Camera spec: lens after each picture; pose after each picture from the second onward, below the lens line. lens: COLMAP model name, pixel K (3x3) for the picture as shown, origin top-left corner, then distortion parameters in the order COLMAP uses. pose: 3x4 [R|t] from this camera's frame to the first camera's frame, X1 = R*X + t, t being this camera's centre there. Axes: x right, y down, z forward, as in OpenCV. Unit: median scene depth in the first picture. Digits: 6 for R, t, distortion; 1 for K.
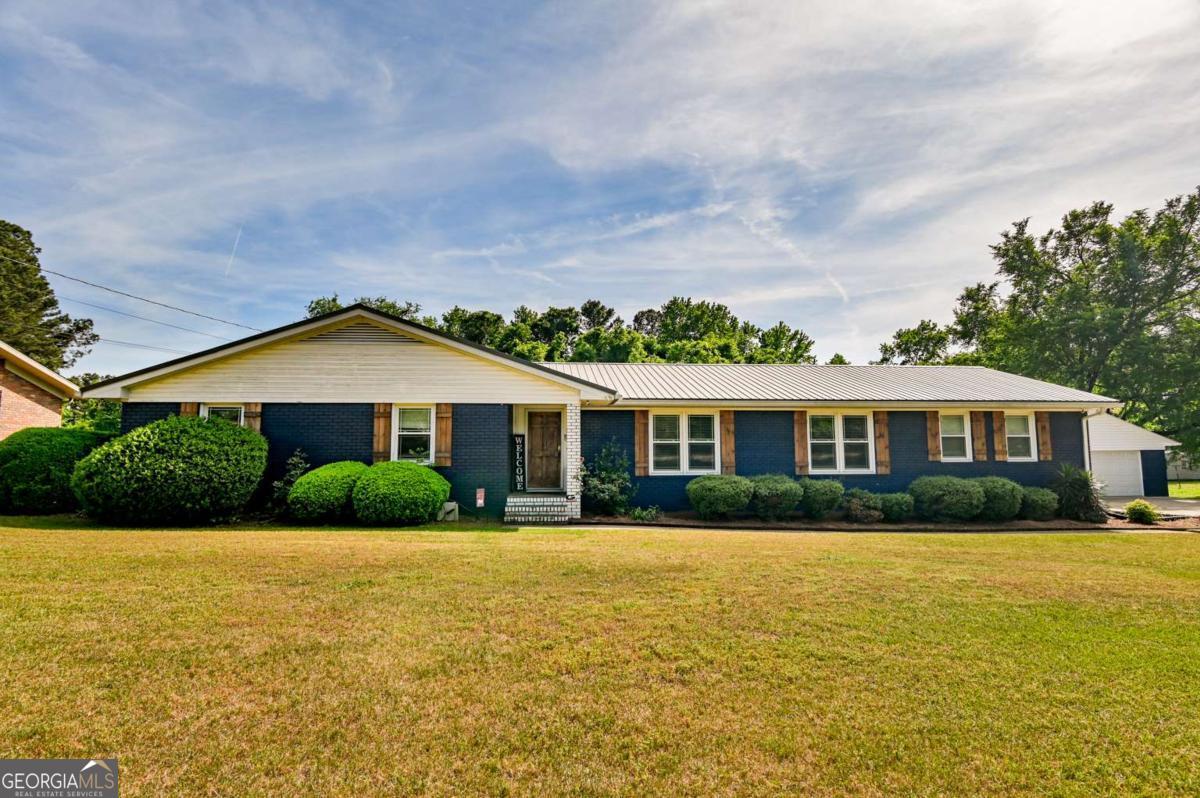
lens RADIAL K [[599.5, 0, 546.6], [0, 599.5, 400.8], [0, 0, 1]] dist [-0.000520, -0.046502]
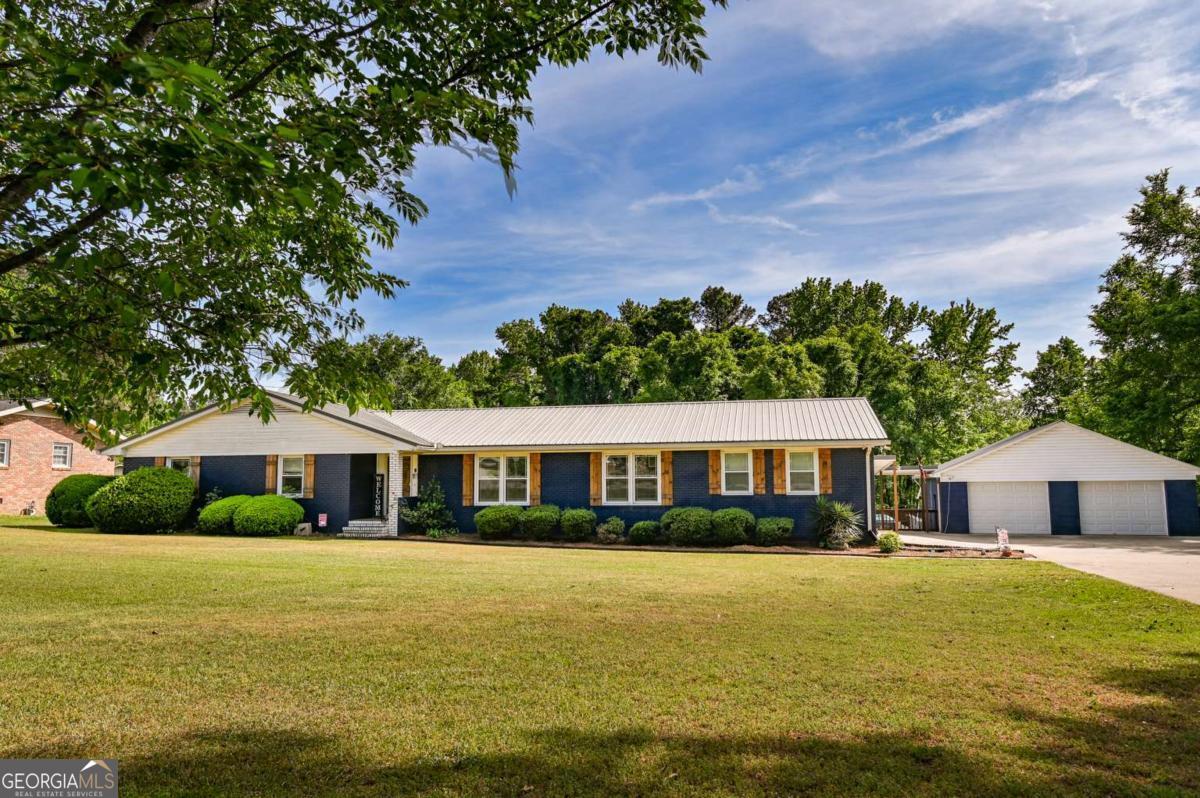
lens RADIAL K [[822.0, 0, 550.4], [0, 822.0, 398.3], [0, 0, 1]] dist [-0.052596, 0.034888]
pose [[0.957496, -0.034312, -0.286398, 0.817637], [0.033116, 0.999411, -0.009018, -0.080484], [0.286539, -0.000850, 0.958068, -0.611879]]
